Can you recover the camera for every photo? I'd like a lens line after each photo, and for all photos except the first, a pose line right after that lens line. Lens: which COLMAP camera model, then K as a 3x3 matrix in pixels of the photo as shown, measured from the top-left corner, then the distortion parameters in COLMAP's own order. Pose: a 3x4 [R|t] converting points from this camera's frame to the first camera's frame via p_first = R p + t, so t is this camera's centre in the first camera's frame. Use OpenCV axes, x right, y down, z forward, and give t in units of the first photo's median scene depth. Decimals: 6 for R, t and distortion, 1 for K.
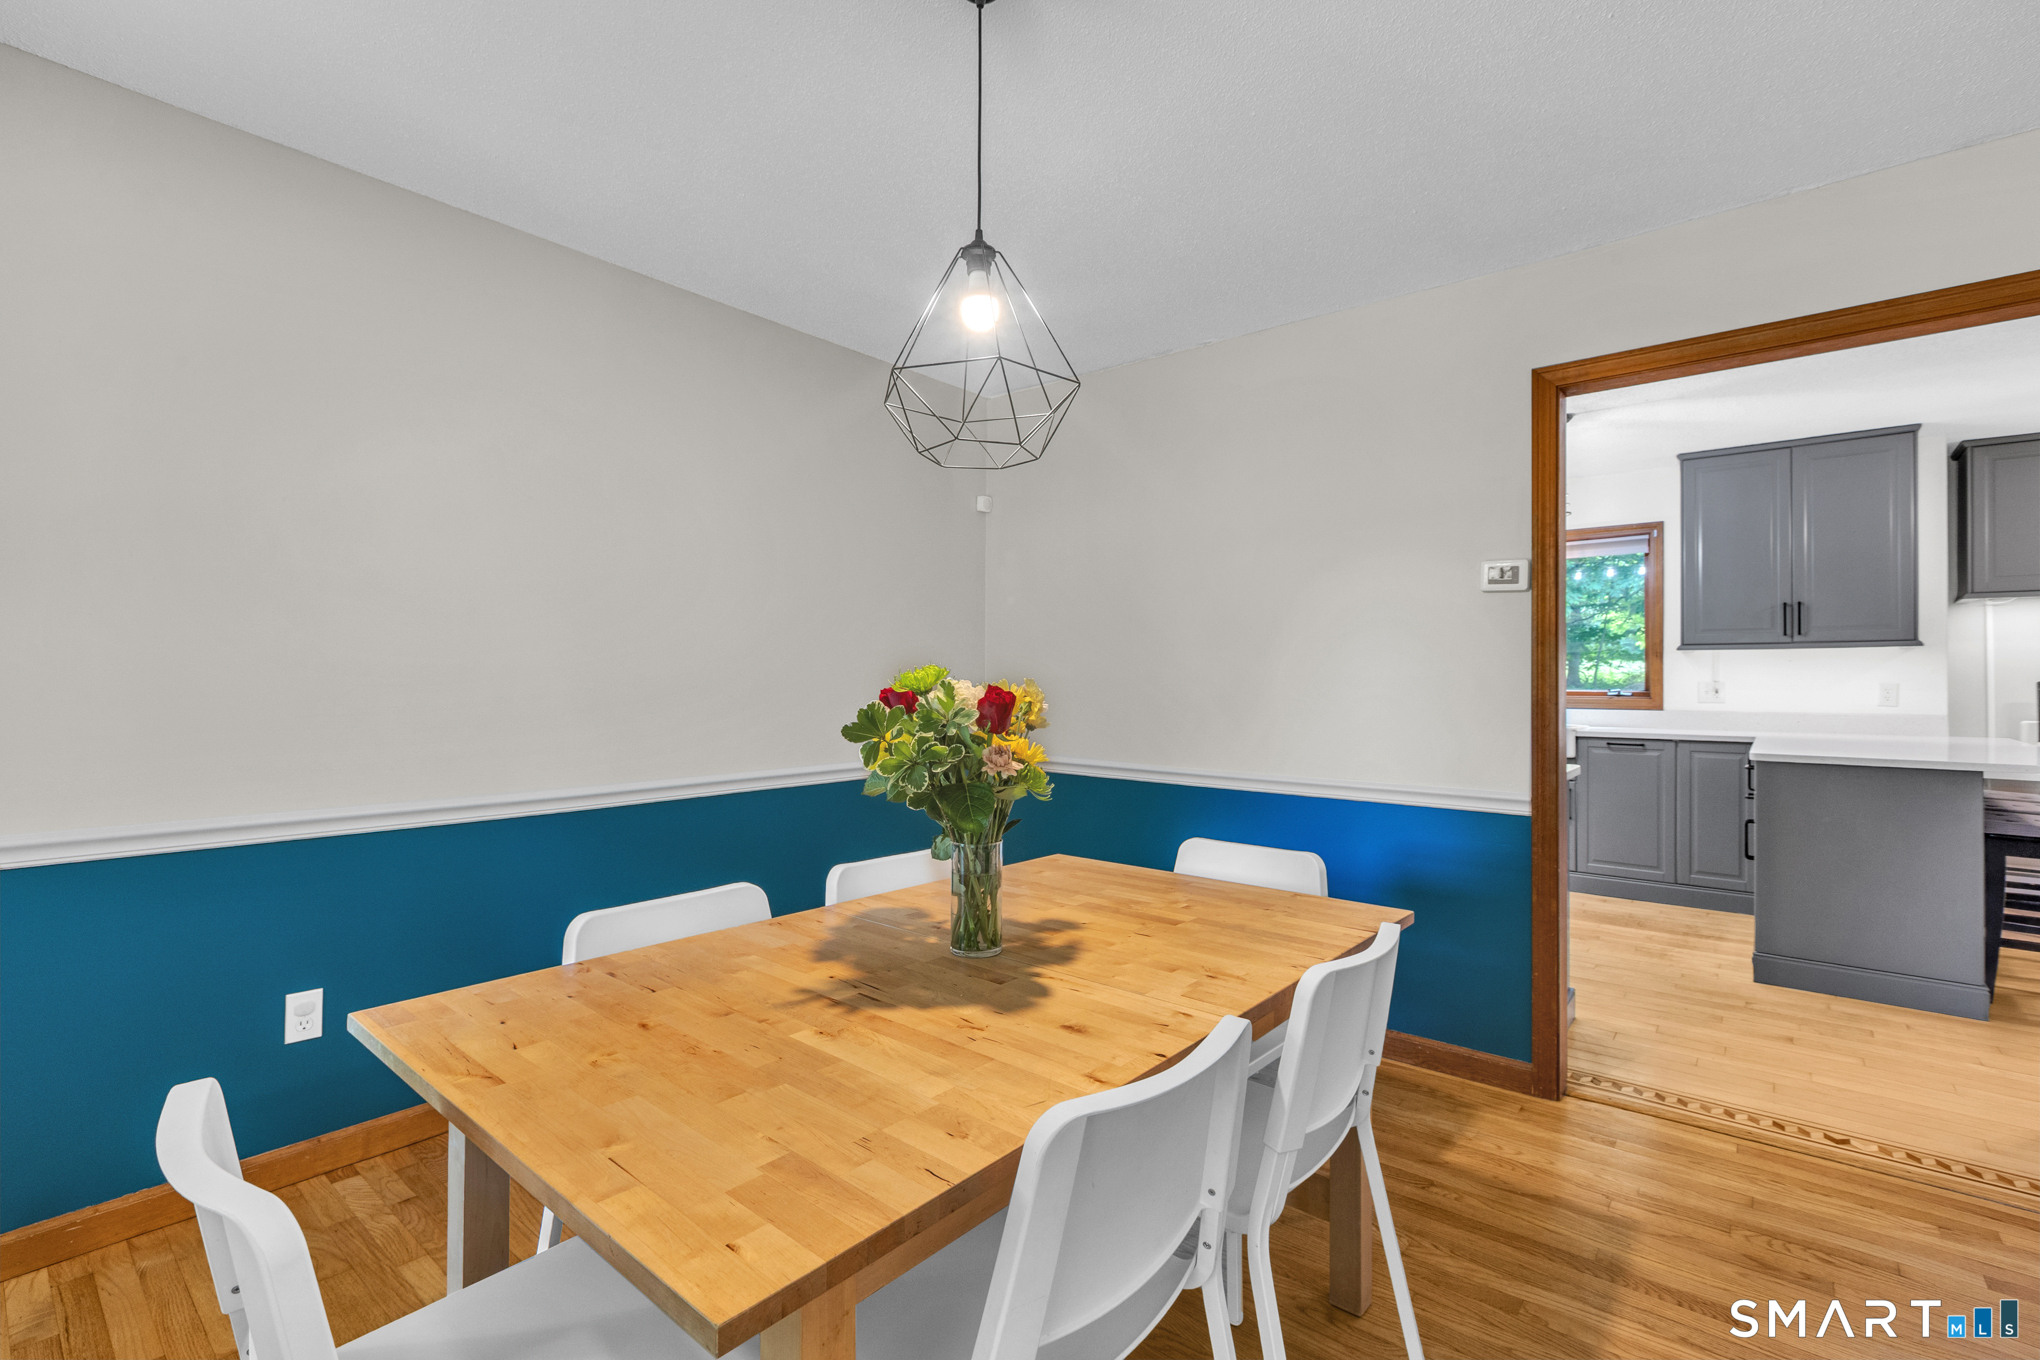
lens RADIAL K [[915.9, 0, 1026.1], [0, 915.9, 681.7], [0, 0, 1]] dist [-0.001327, -0.001473]
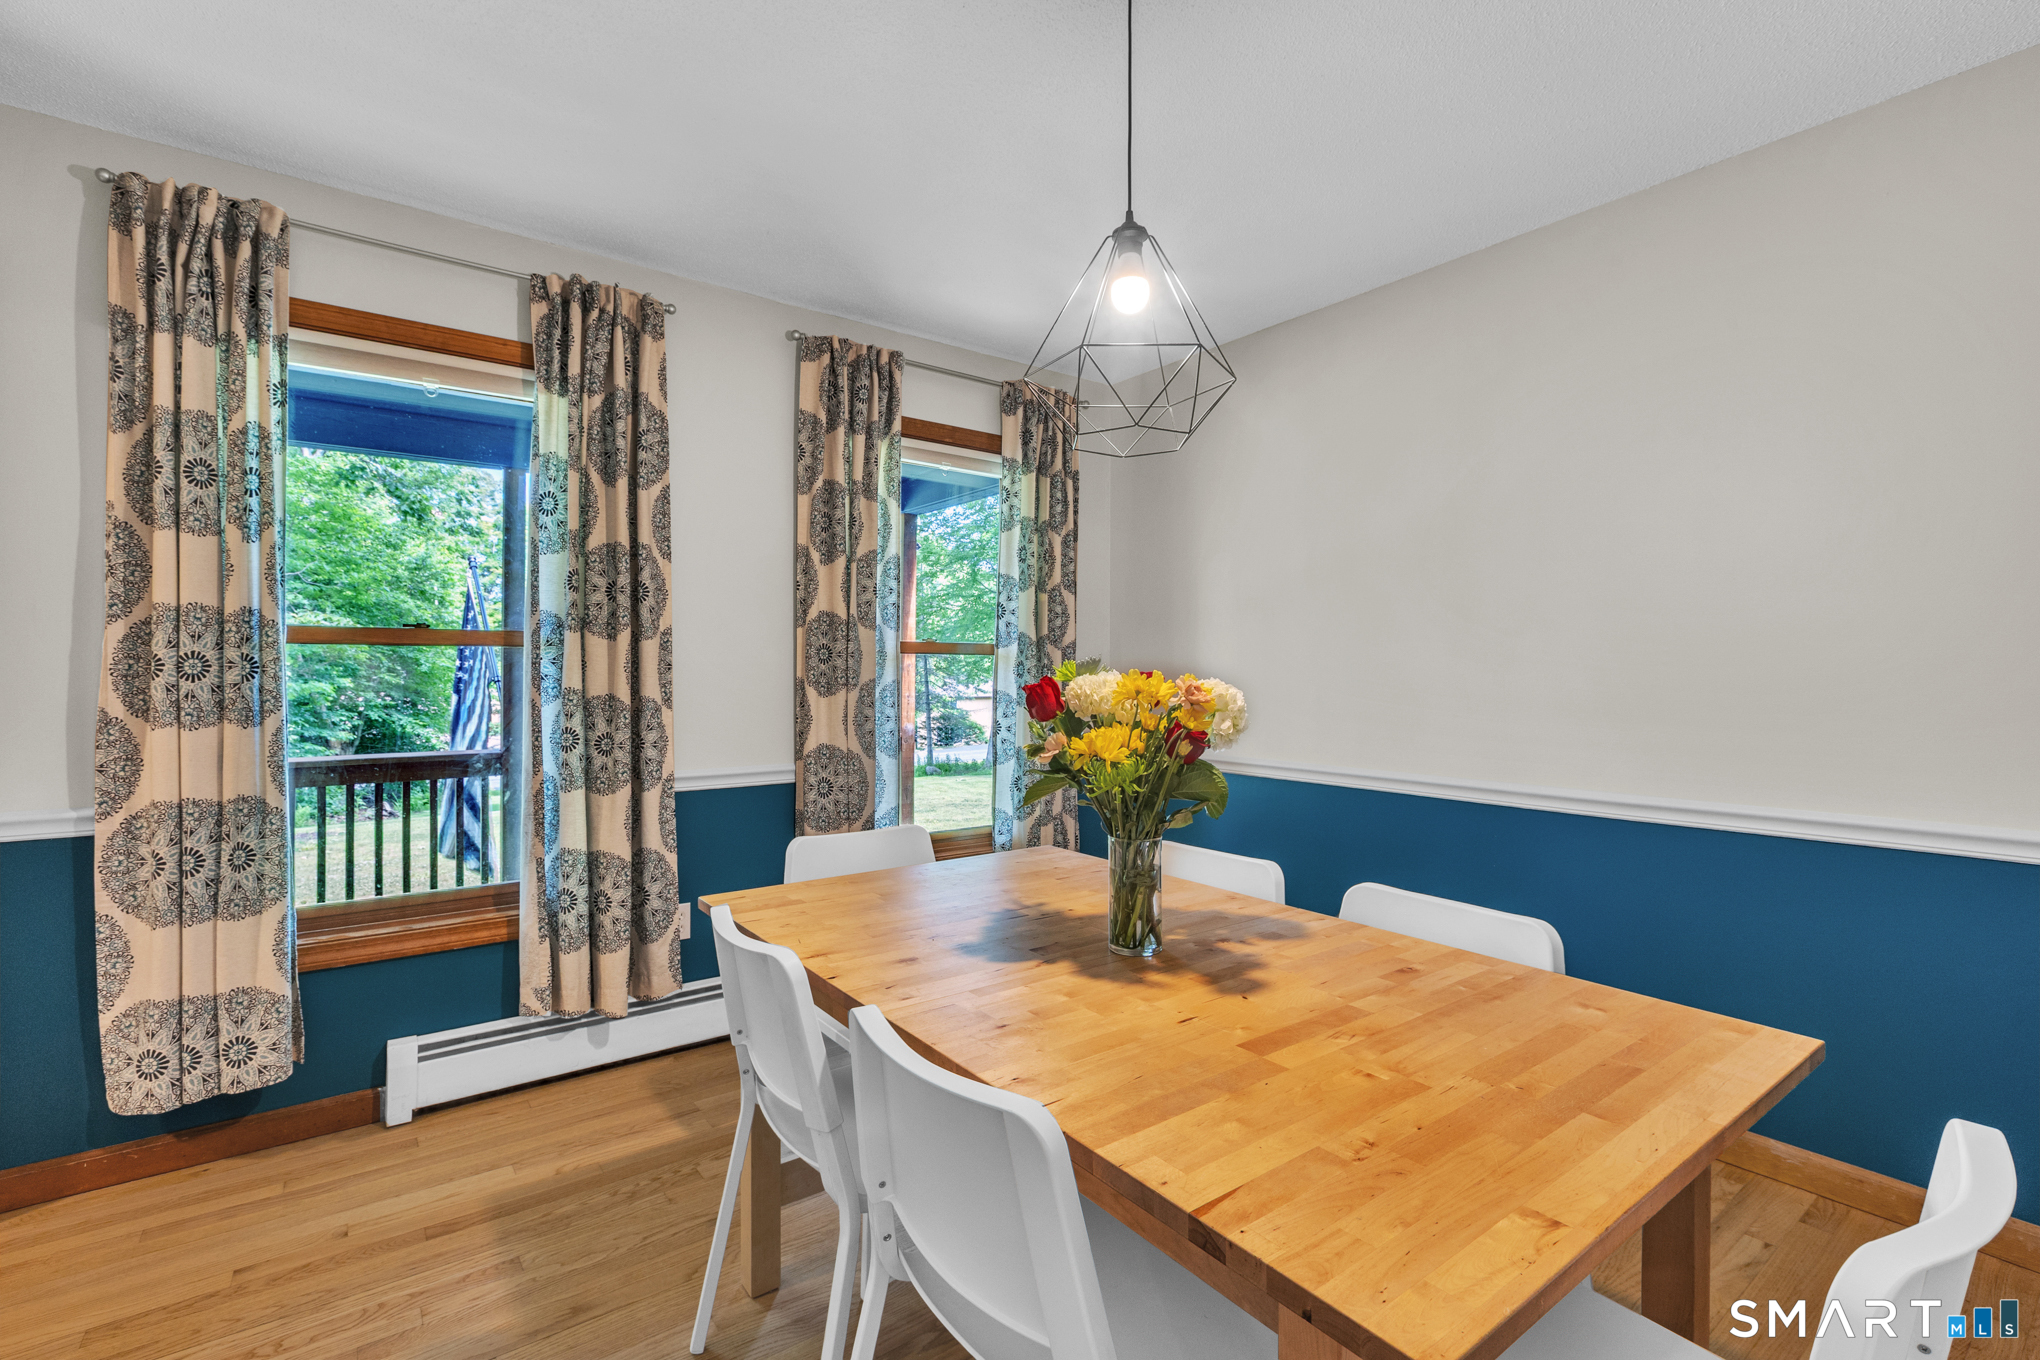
lens RADIAL K [[915.9, 0, 1028.7], [0, 915.9, 672.7], [0, 0, 1]] dist [-0.001327, -0.001473]
pose [[-0.231658, -0.004803, -0.972785, 0.322477], [-0.002666, 0.999987, -0.004302, 0.000546], [0.972794, 0.001597, -0.231668, 0.387006]]
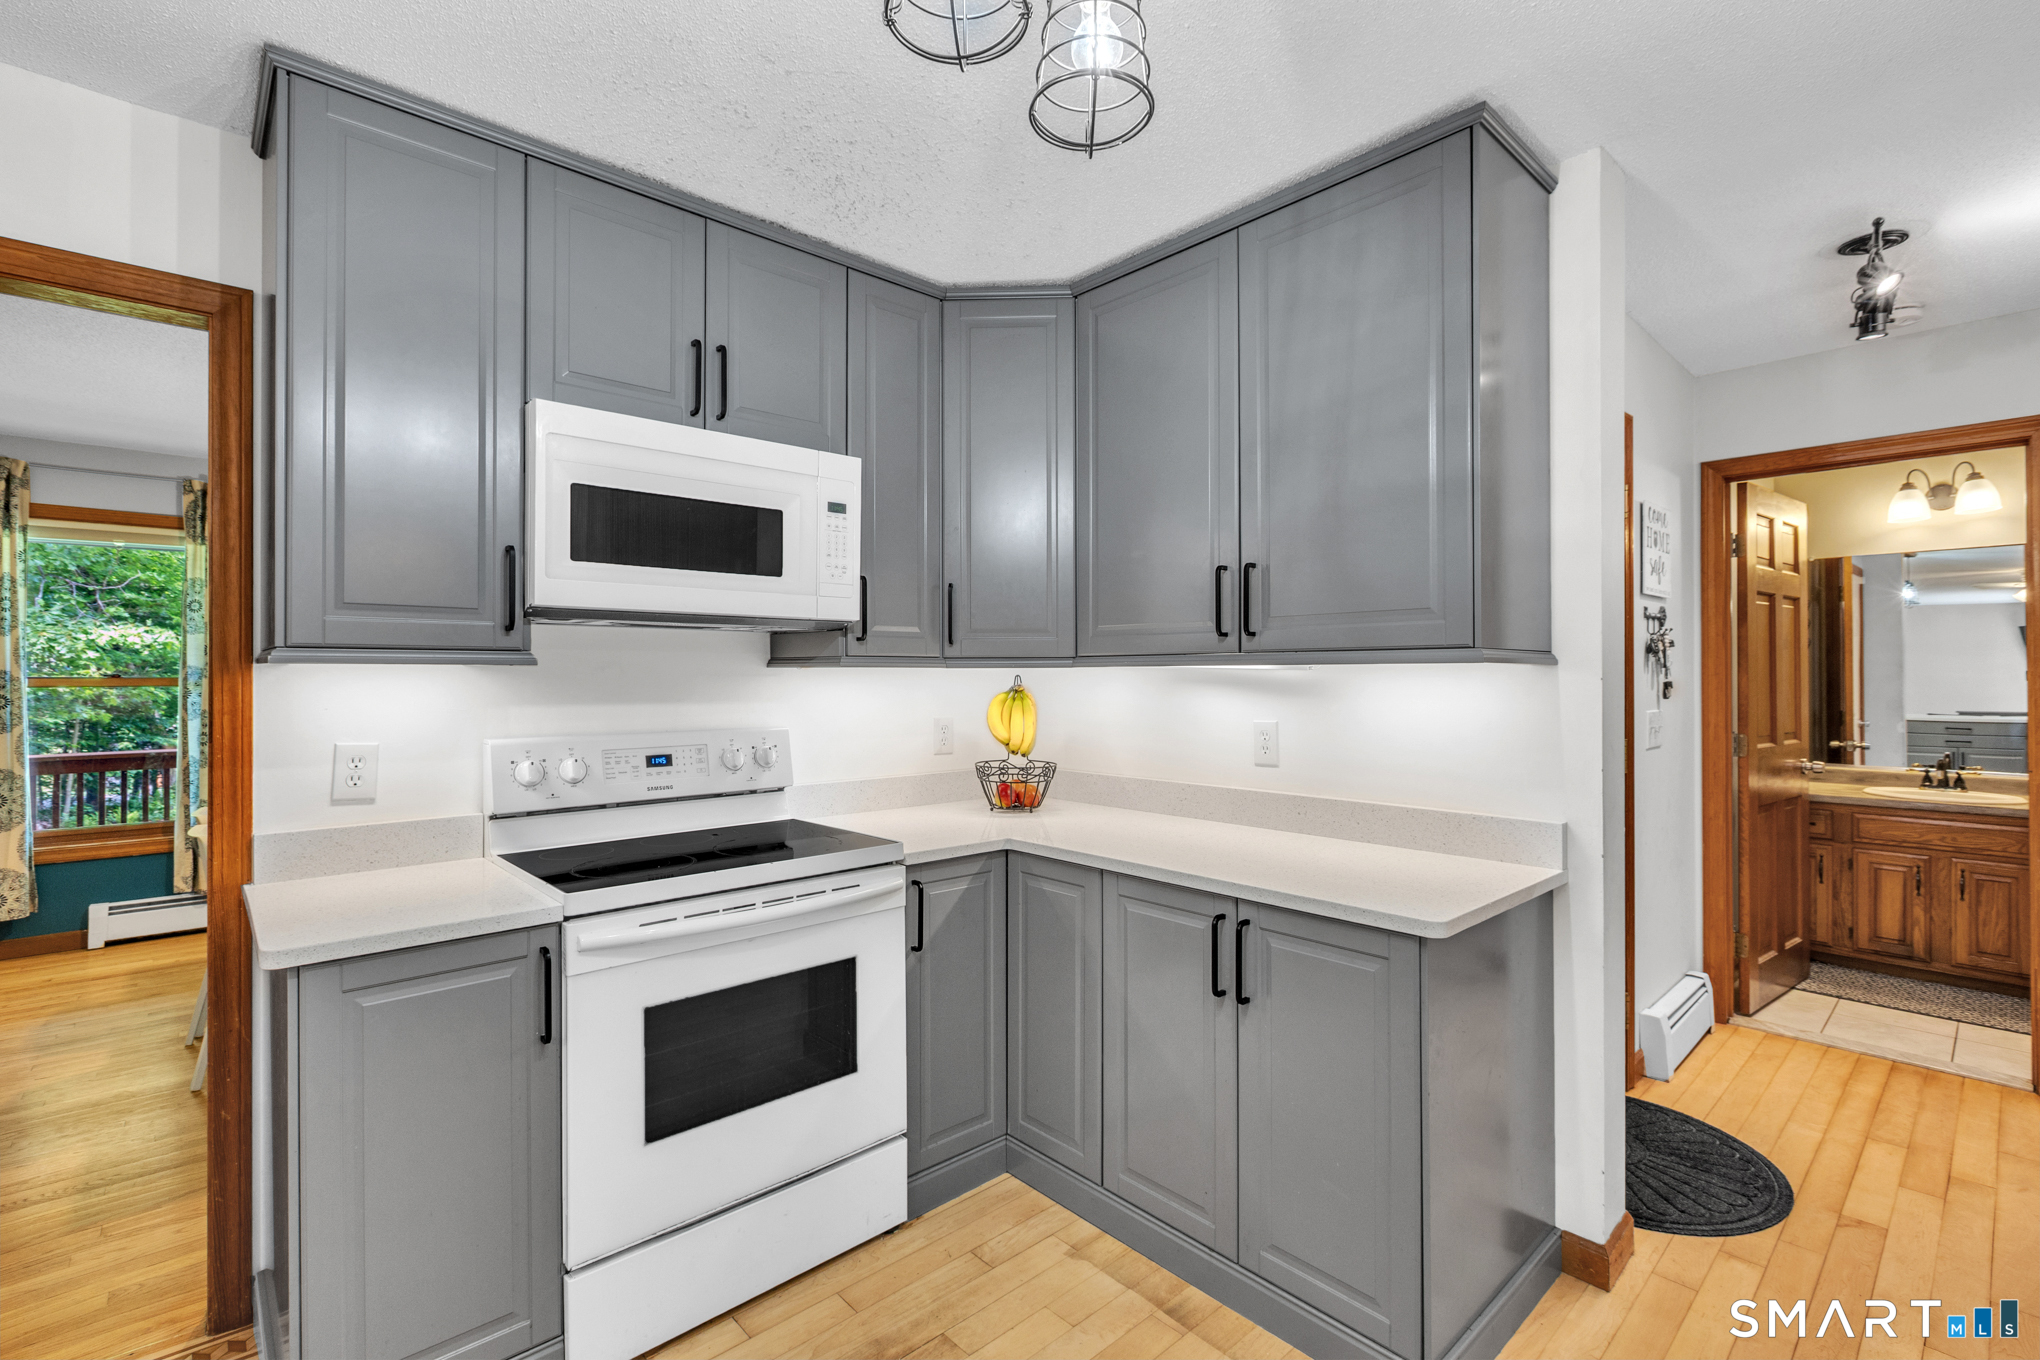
lens RADIAL K [[915.9, 0, 1018.6], [0, 915.9, 670.2], [0, 0, 1]] dist [-0.001327, -0.001473]
pose [[-0.144005, -0.008099, -0.989544, 0.725813], [0.000730, 0.999965, -0.008290, -0.028072], [0.989577, -0.001916, -0.143994, 1.042952]]
